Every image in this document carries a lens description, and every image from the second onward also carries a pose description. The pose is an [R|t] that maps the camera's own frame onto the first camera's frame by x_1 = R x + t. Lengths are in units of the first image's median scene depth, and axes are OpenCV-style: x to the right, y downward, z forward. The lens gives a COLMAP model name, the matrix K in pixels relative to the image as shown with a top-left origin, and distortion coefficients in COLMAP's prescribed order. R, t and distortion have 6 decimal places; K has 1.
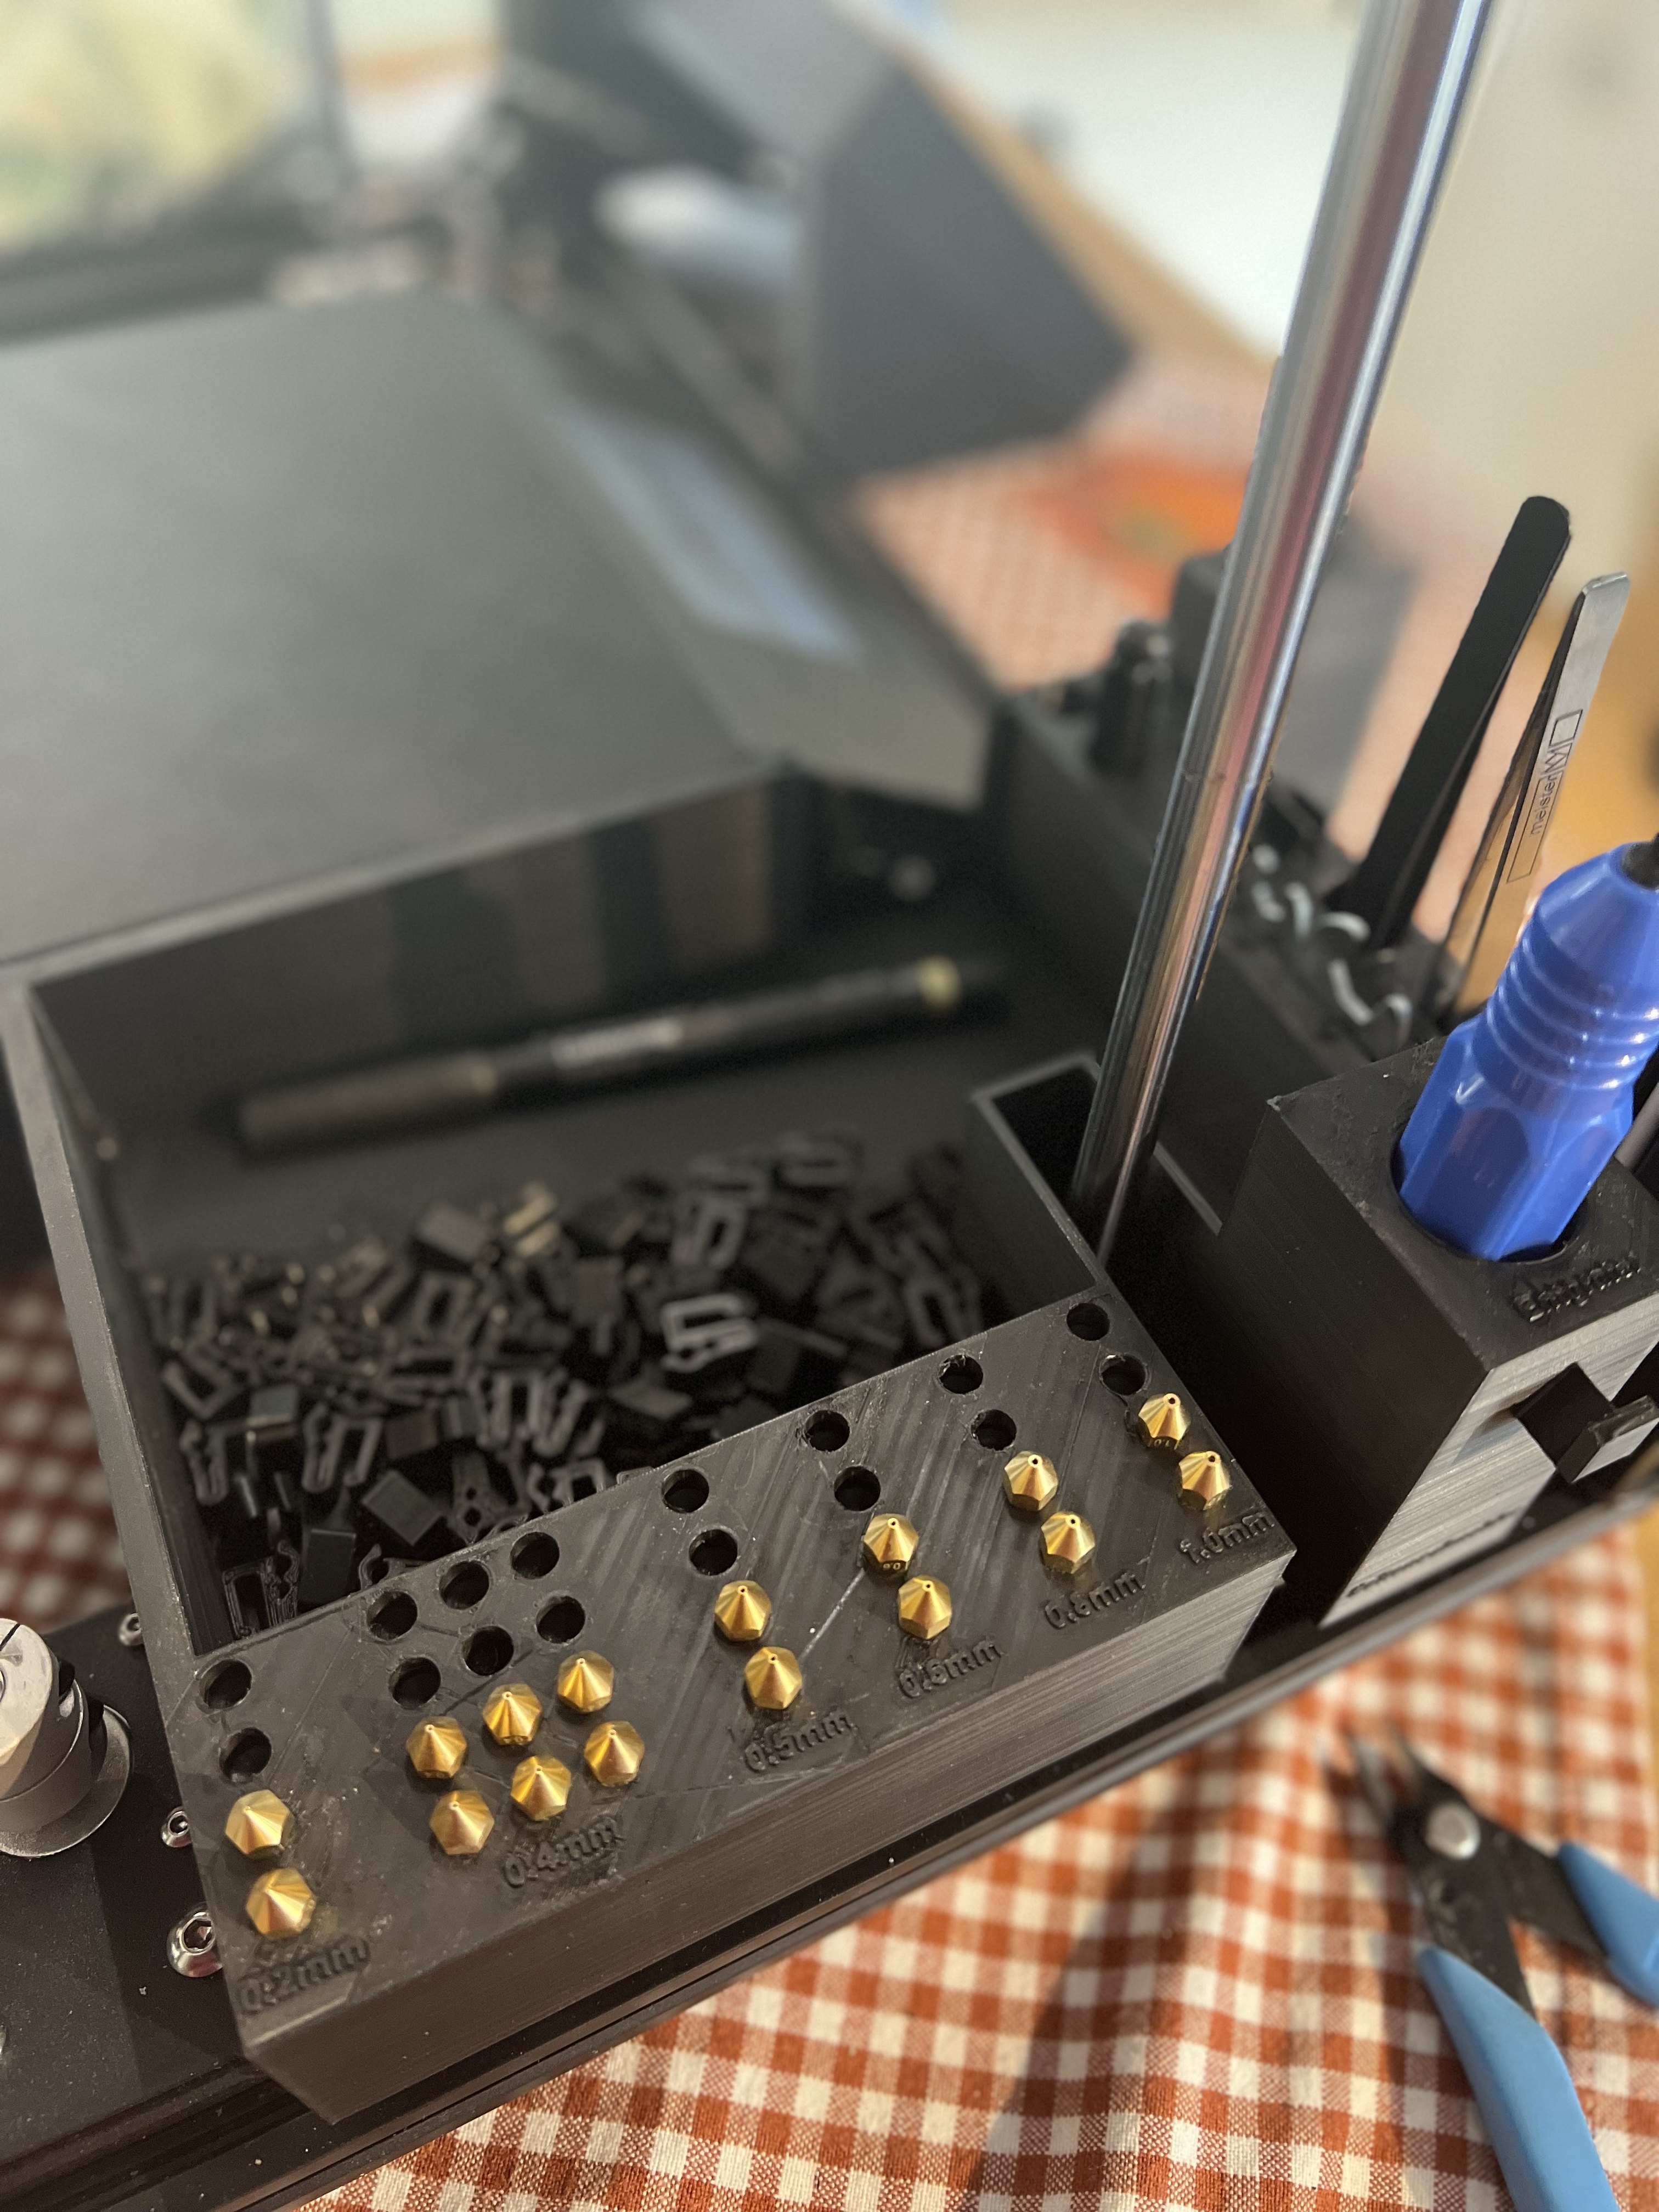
lens RADIAL K [[1704.4, 0, 829.5], [0, 1704.4, 1106.0], [0, 0, 1]] dist [-0.054943, 0.076228]
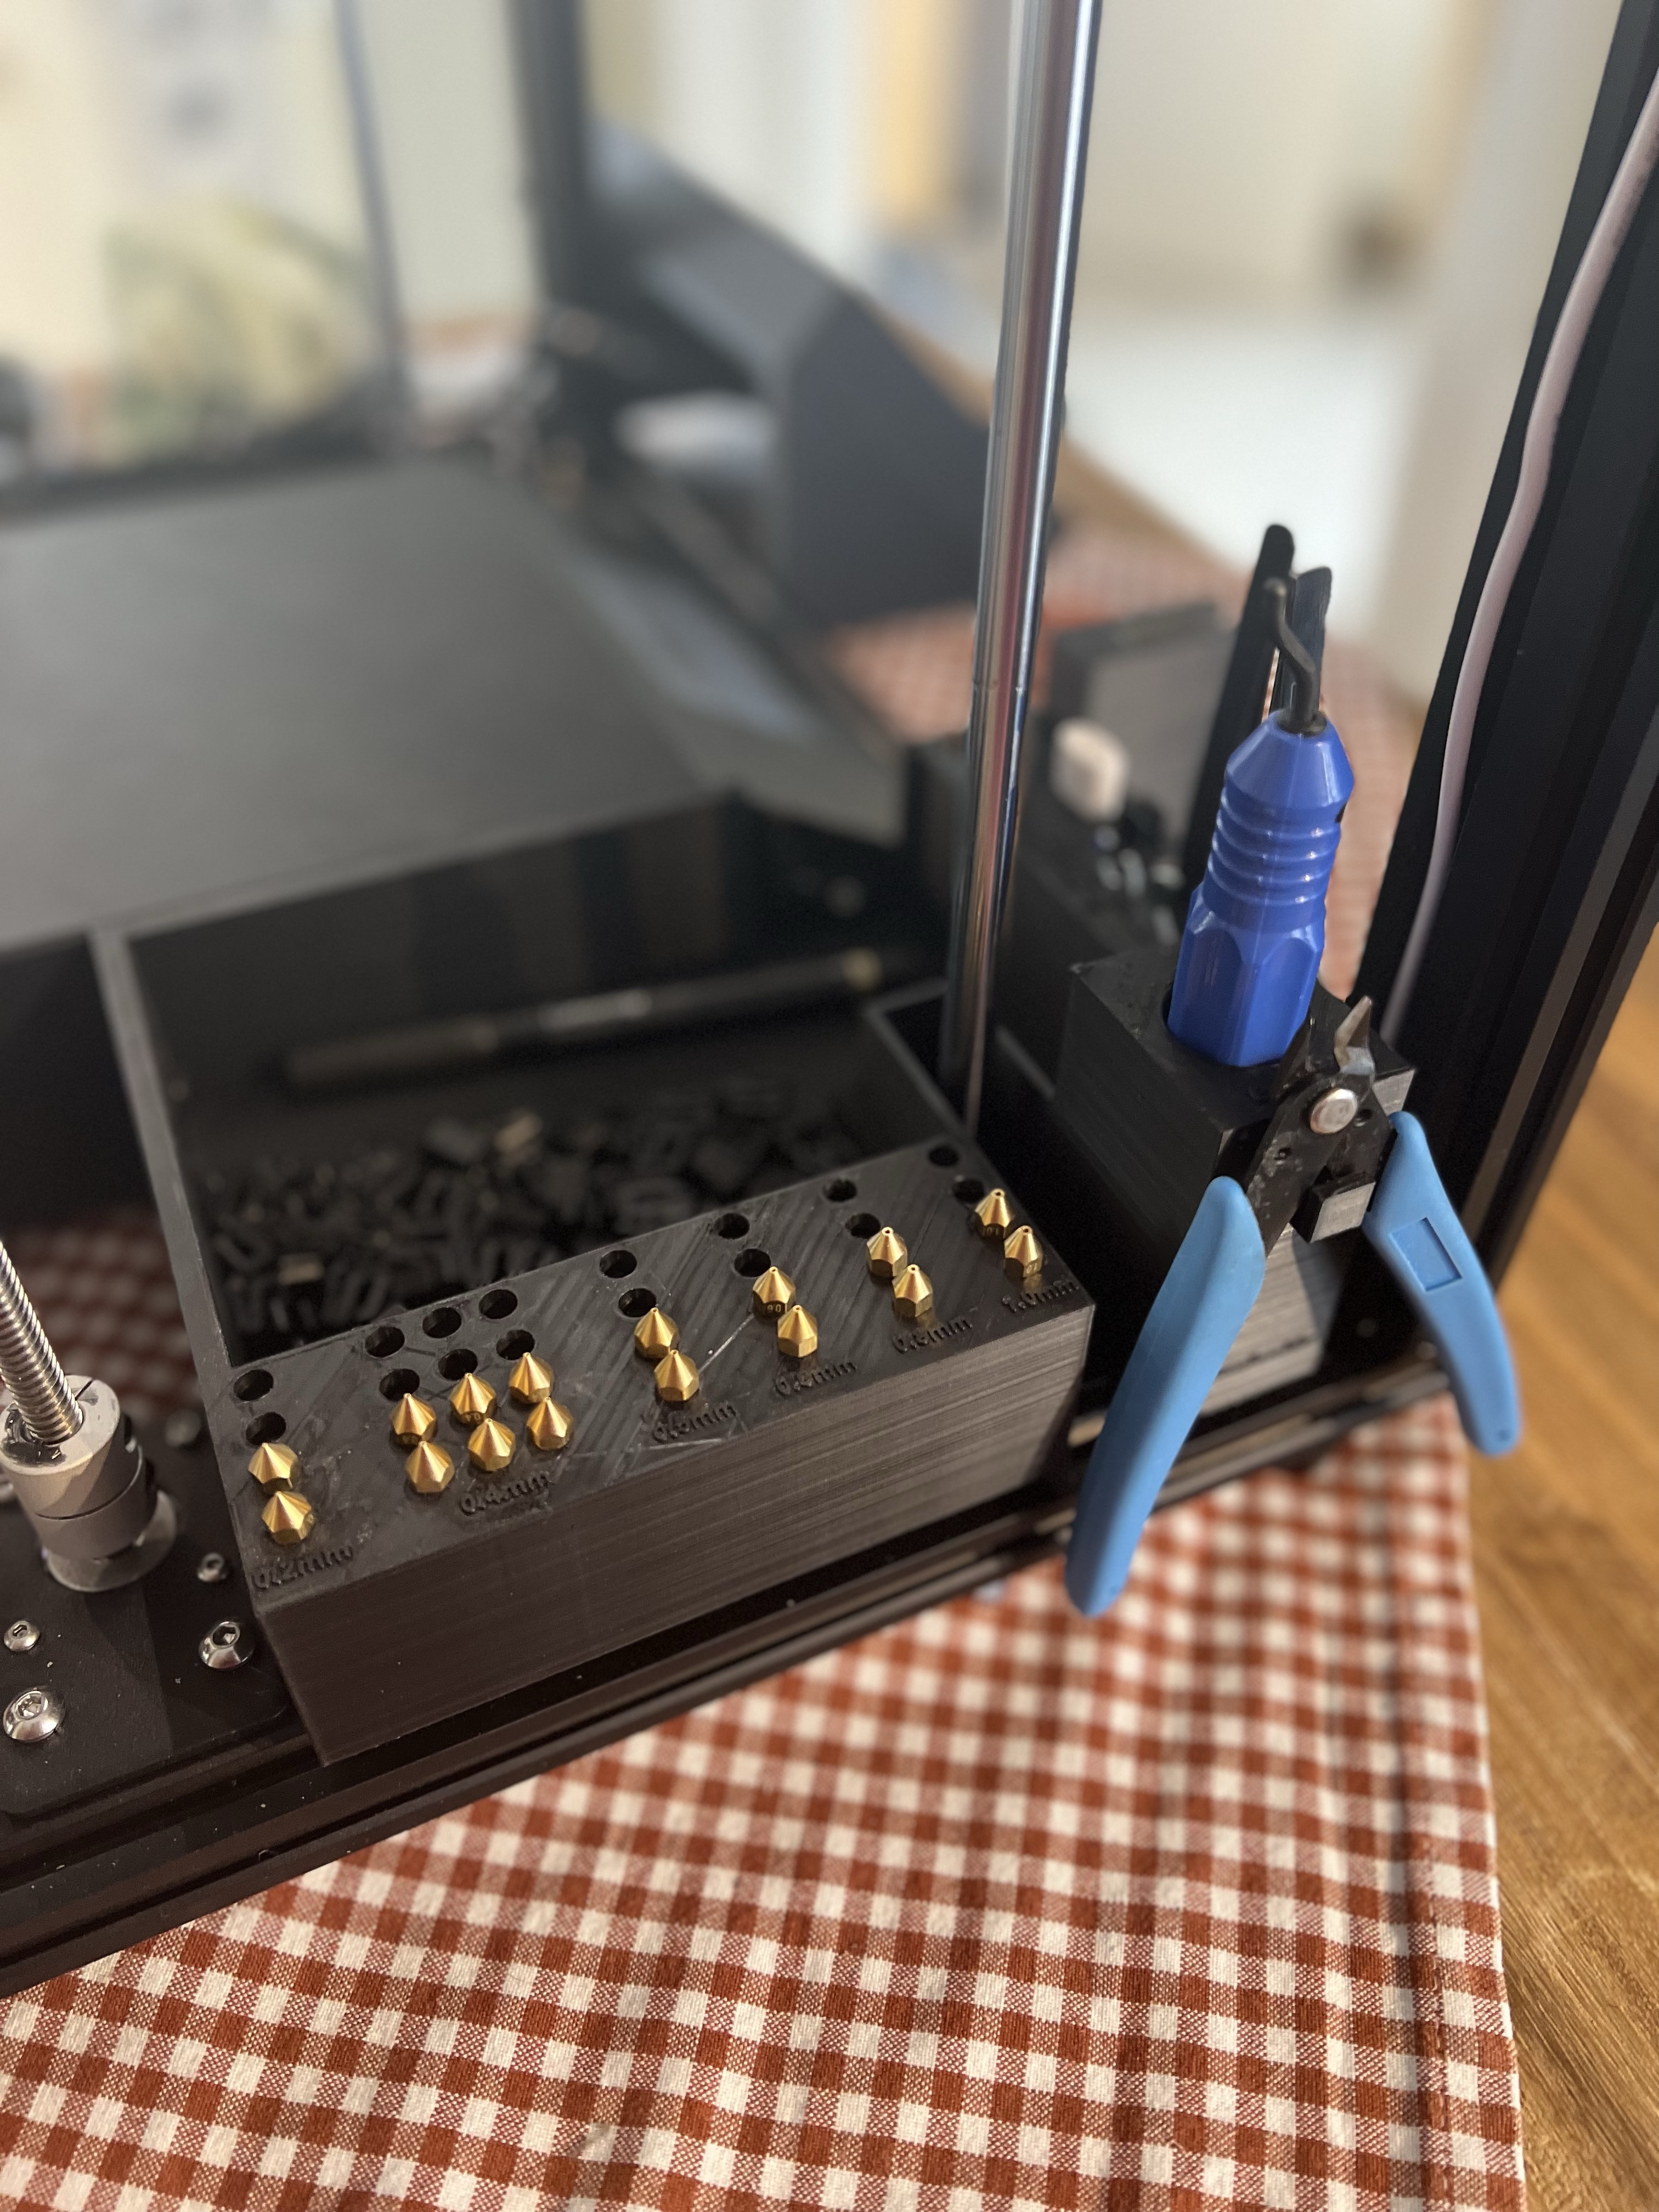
lens RADIAL K [[1654.4, 0, 829.5], [0, 1654.4, 1106.0], [0, 0, 1]] dist [0.003388, -0.001743]
pose [[0.999668, -0.007220, -0.024744, 0.105740], [0.003956, 0.991574, -0.129484, 0.269425], [0.025470, 0.129343, 0.991273, -0.247952]]
